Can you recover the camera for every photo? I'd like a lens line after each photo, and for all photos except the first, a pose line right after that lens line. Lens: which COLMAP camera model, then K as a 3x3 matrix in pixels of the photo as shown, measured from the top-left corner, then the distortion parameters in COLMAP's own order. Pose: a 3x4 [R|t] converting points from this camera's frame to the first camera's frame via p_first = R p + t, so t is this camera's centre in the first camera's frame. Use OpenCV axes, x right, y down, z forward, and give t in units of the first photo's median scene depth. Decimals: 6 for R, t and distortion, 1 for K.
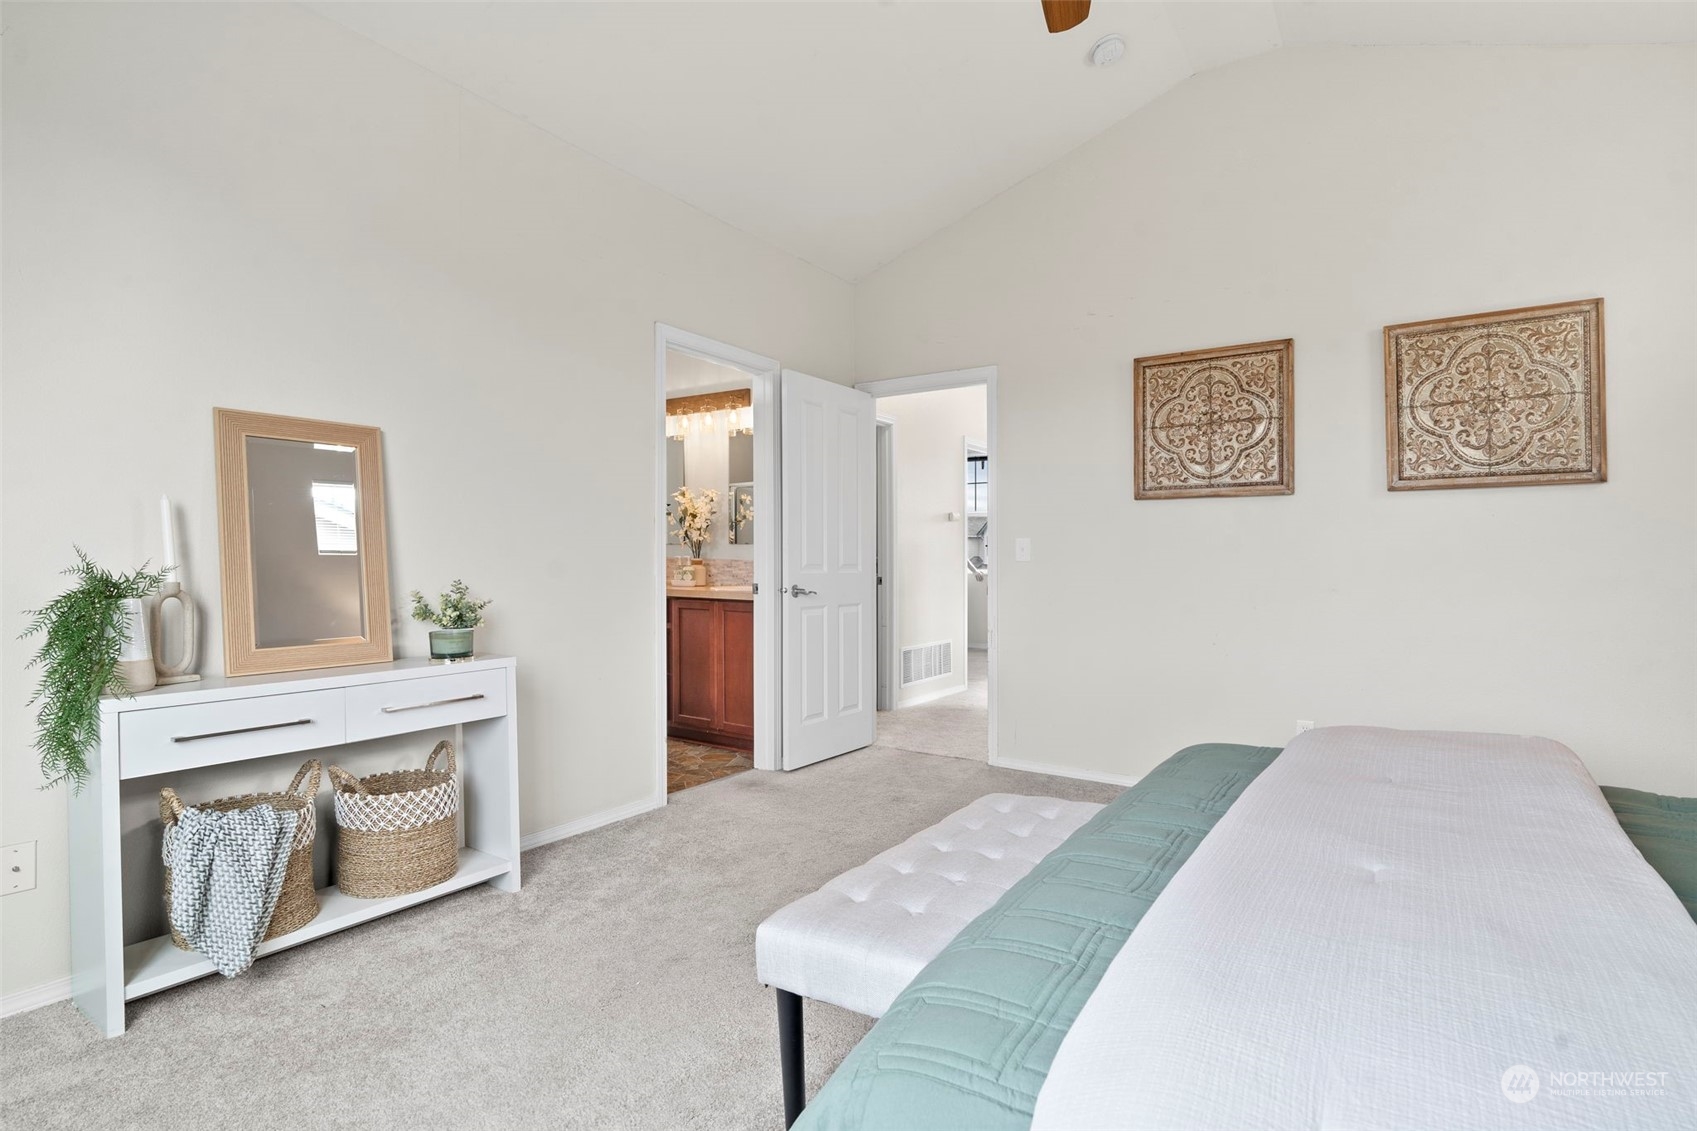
lens RADIAL K [[871.1, 0, 853.2], [0, 871.1, 569.5], [0, 0, 1]] dist [0.000793, 0.000005]
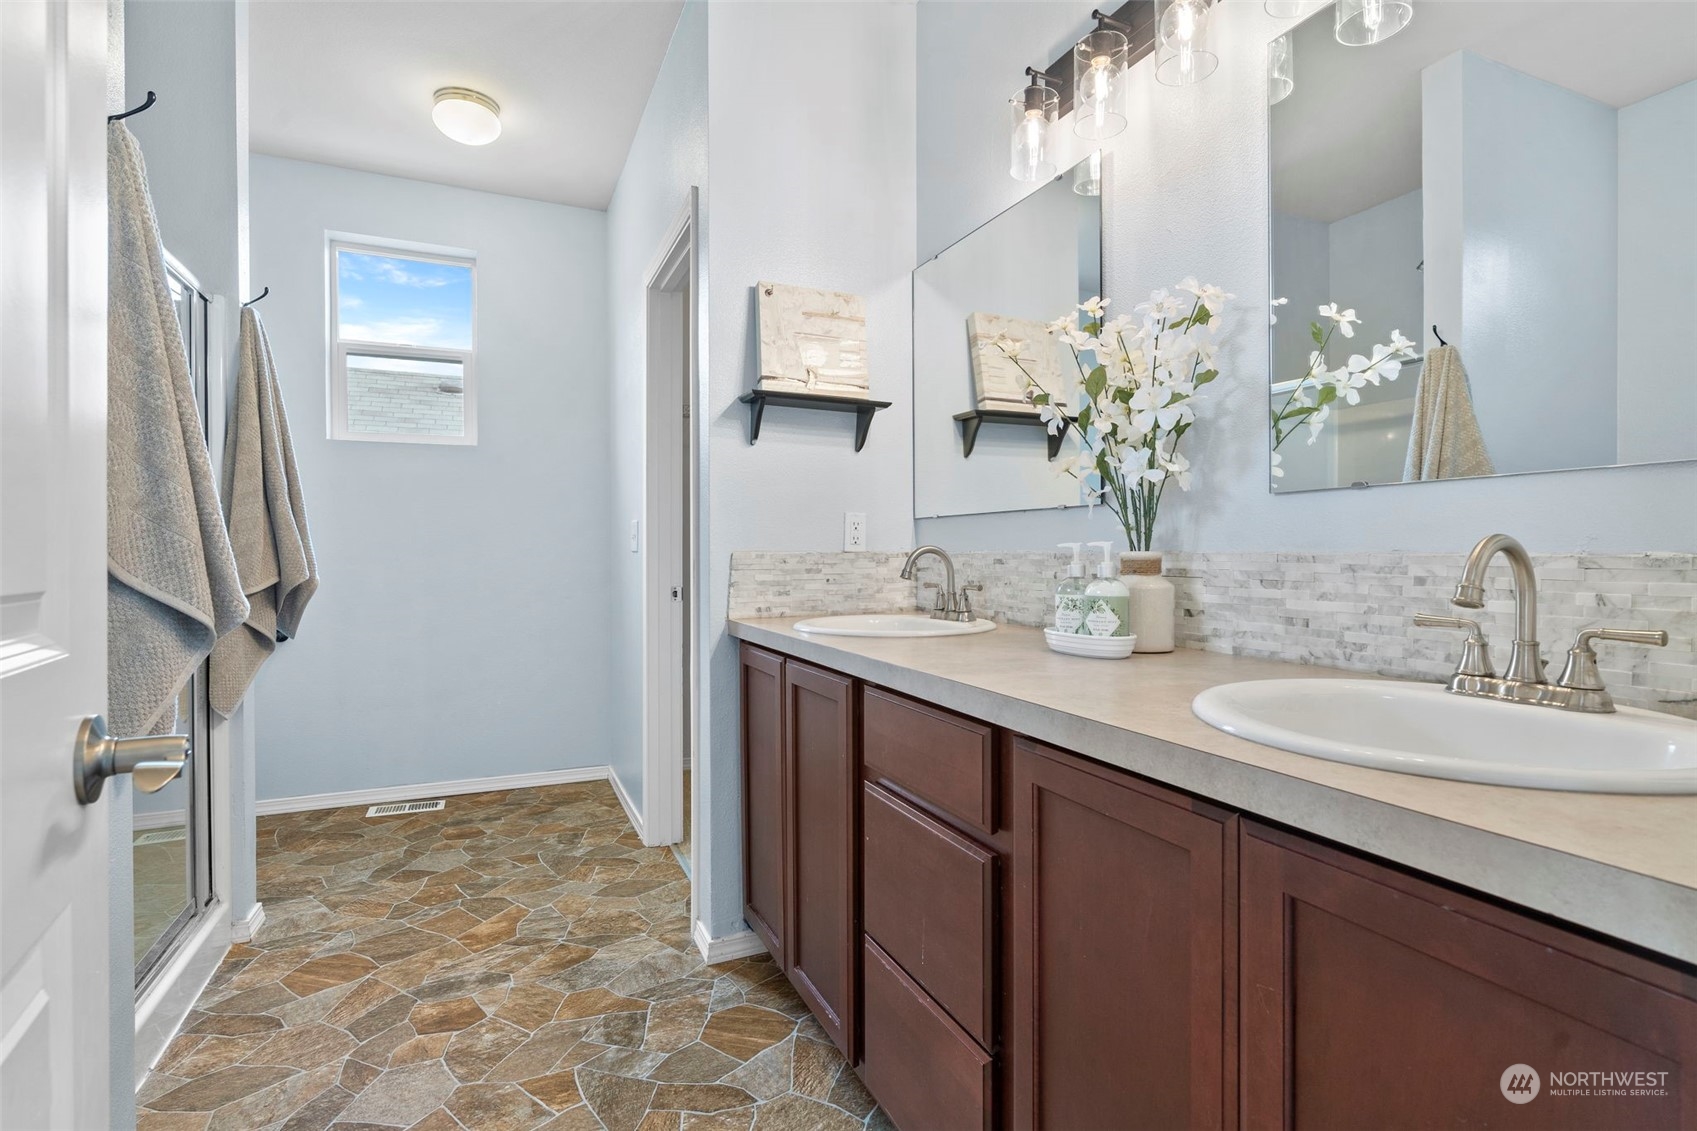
lens RADIAL K [[790.0, 0, 859.1], [0, 790.0, 560.9], [0, 0, 1]] dist [-0.002439, 0.000824]
pose [[0.841857, -0.000539, -0.539700, -0.120045], [0.004083, 0.999977, 0.005370, -0.011420], [0.539684, -0.006725, 0.841840, 0.745061]]
